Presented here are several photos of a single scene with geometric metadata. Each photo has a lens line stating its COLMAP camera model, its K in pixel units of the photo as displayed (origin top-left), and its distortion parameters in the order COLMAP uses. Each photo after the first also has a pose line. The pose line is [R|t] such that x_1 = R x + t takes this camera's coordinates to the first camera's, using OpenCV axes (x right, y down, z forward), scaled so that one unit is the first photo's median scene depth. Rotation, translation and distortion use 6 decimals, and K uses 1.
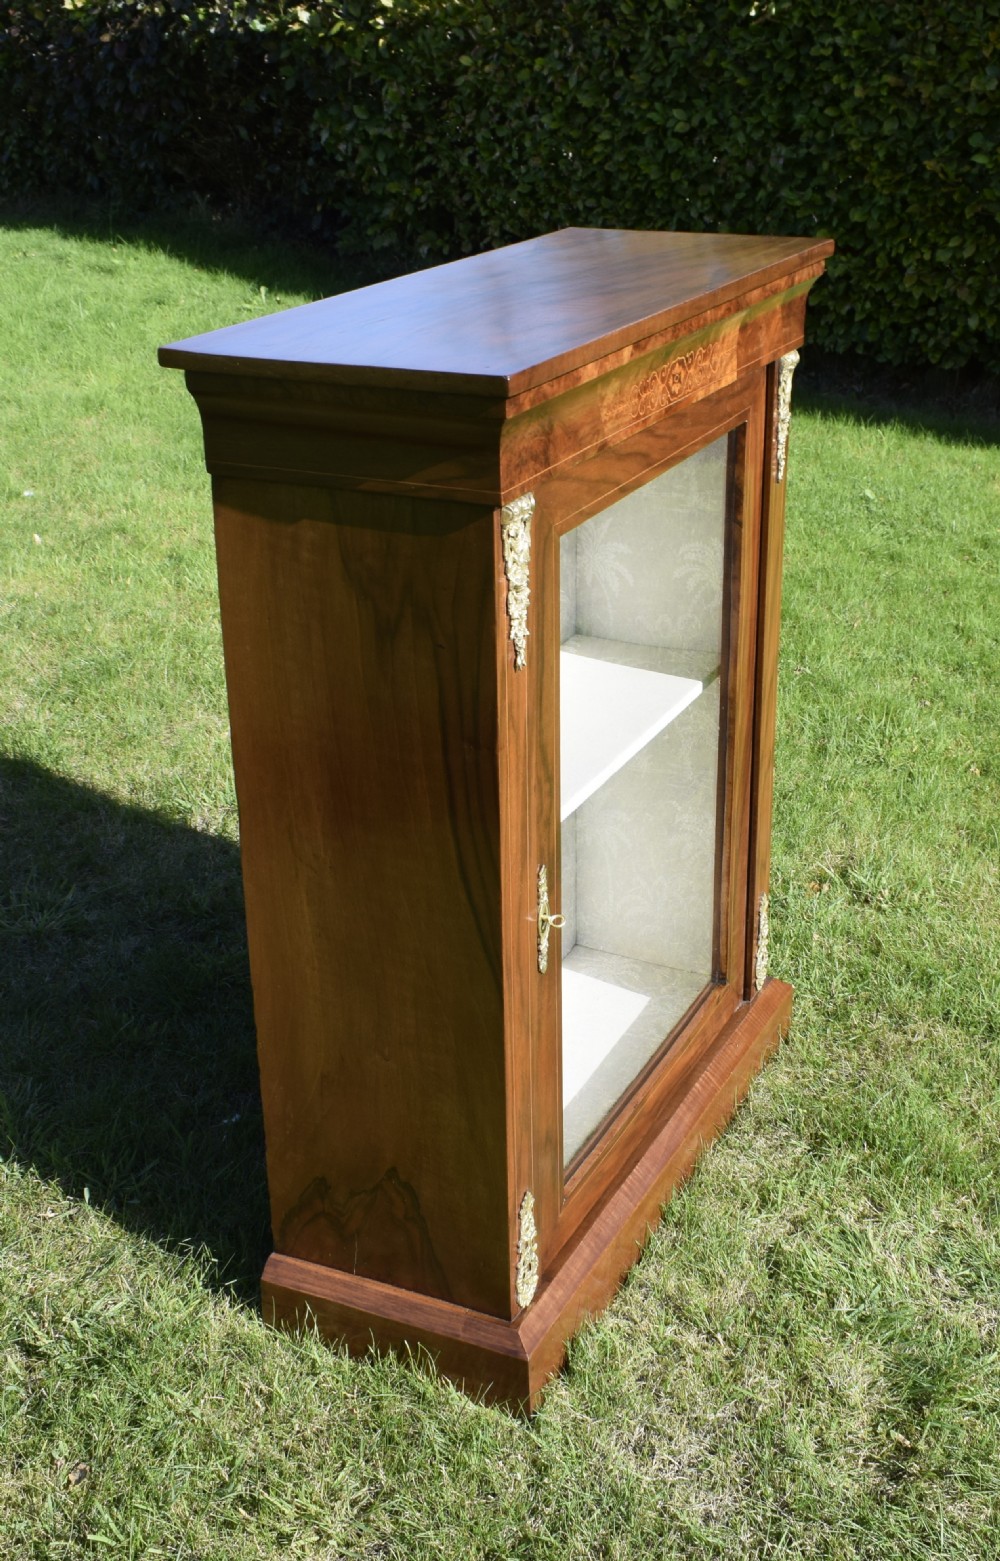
lens RADIAL K [[1815.4, 0, 575.8], [0, 1815.4, 793.9], [0, 0, 1]] dist [-0.023289, 0.000000]
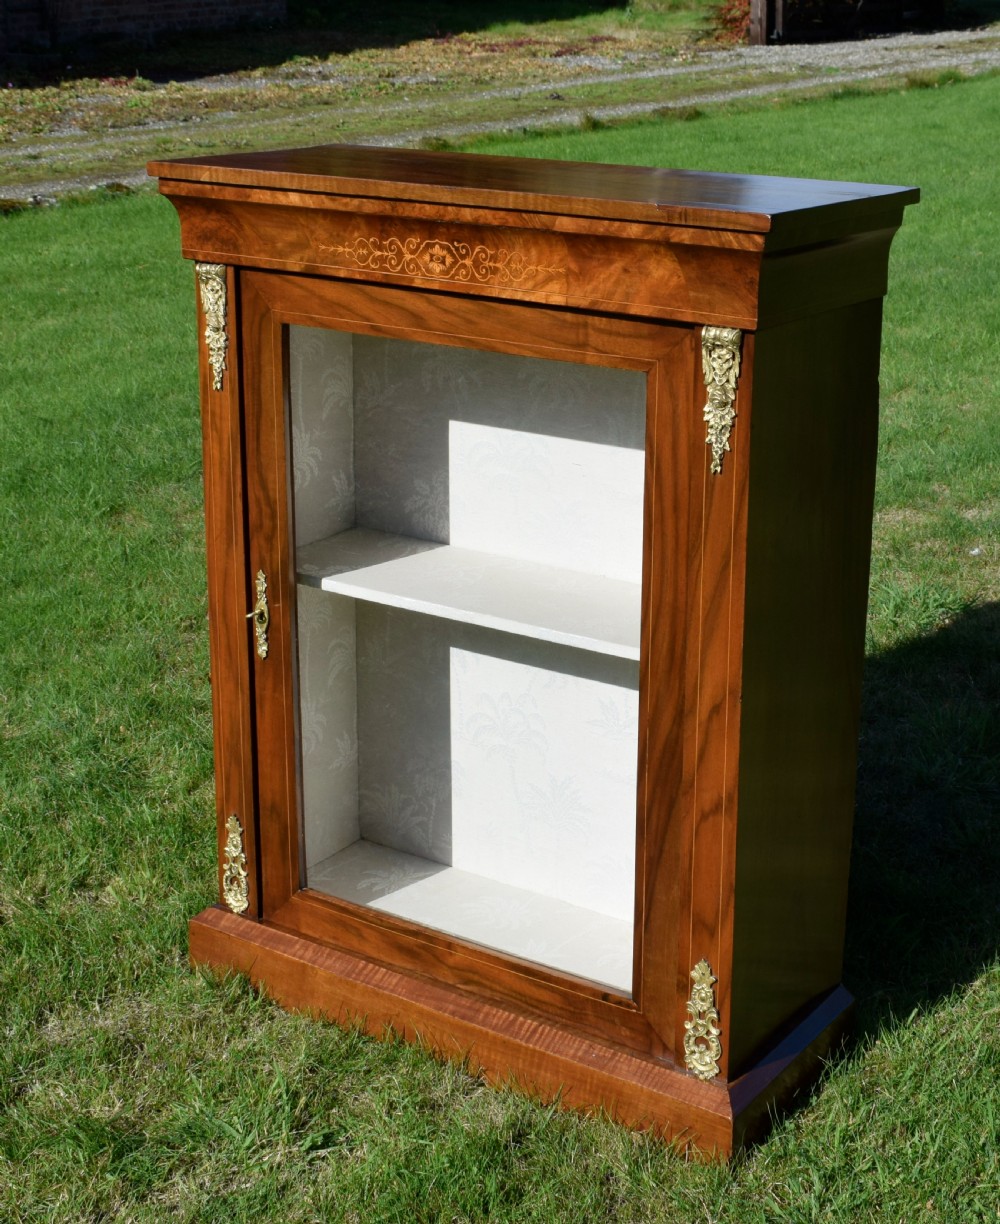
lens RADIAL K [[2066.2, 0, 552.3], [0, 2066.2, 580.3], [0, 0, 1]] dist [-0.020728, 0.000000]
pose [[-0.162531, 0.294395, -0.941762, 1.208649], [-0.416994, 0.844536, 0.335968, -0.483905], [0.894259, 0.447315, -0.014502, 1.095085]]
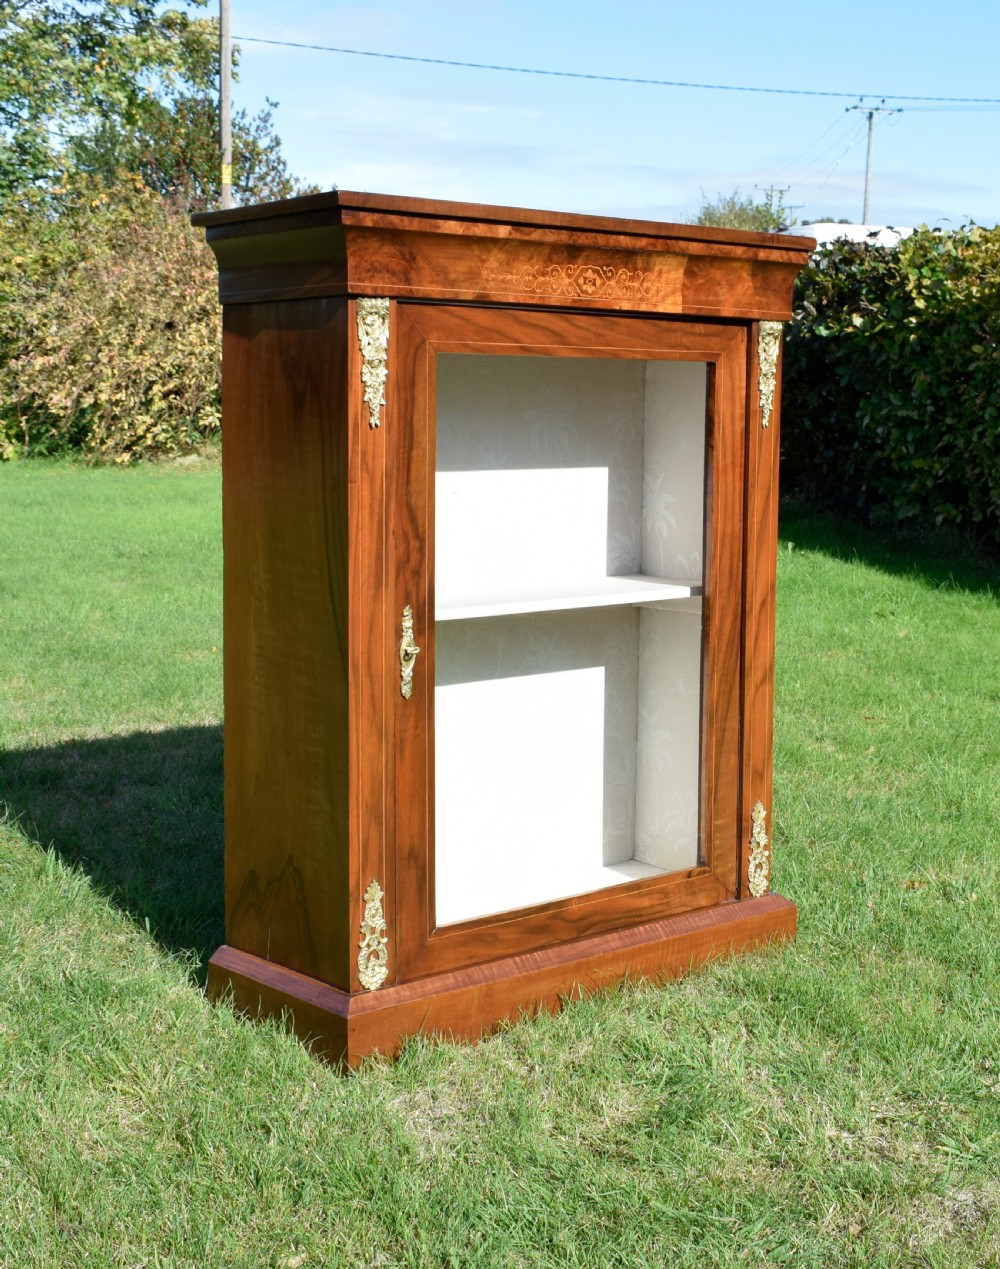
lens RADIAL K [[1838.3, 0, 595.0], [0, 1838.3, 653.7], [0, 0, 1]] dist [-0.034546, 0.000000]
pose [[0.922171, 0.066488, -0.381025, 0.552104], [-0.174293, 0.950859, -0.255909, 0.349551], [0.345286, 0.302402, 0.888443, -0.103249]]
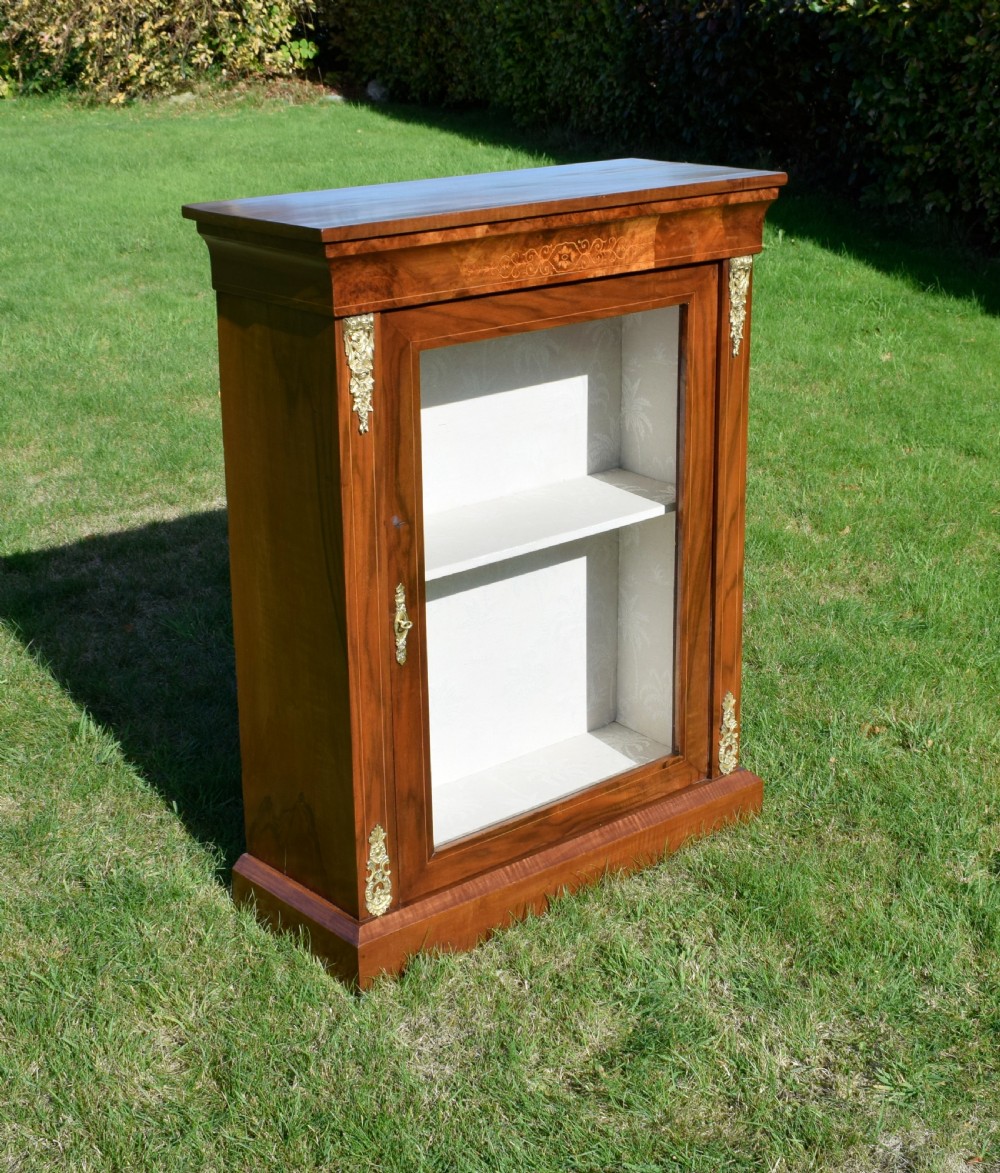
lens RADIAL K [[1805.3, 0, 561.5], [0, 1805.3, 567.7], [0, 0, 1]] dist [-0.025168, 0.000000]
pose [[0.915651, 0.129534, -0.380533, 0.570540], [-0.166677, 0.983788, -0.066182, 0.090005], [0.365791, 0.124026, 0.922396, -0.228418]]
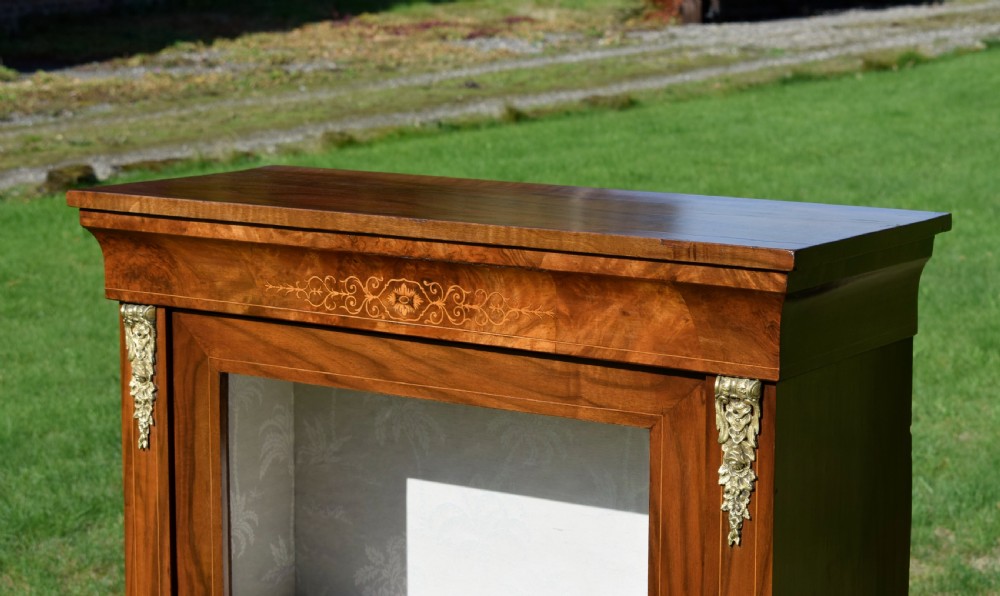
lens RADIAL K [[2364.5, 0, 484.9], [0, 2364.5, 264.4], [0, 0, 1]] dist [-0.016516, 0.000000]
pose [[-0.150427, 0.149748, -0.977214, 1.198997], [-0.409639, 0.890174, 0.199467, -0.483044], [0.899760, 0.430310, -0.072564, 1.051432]]
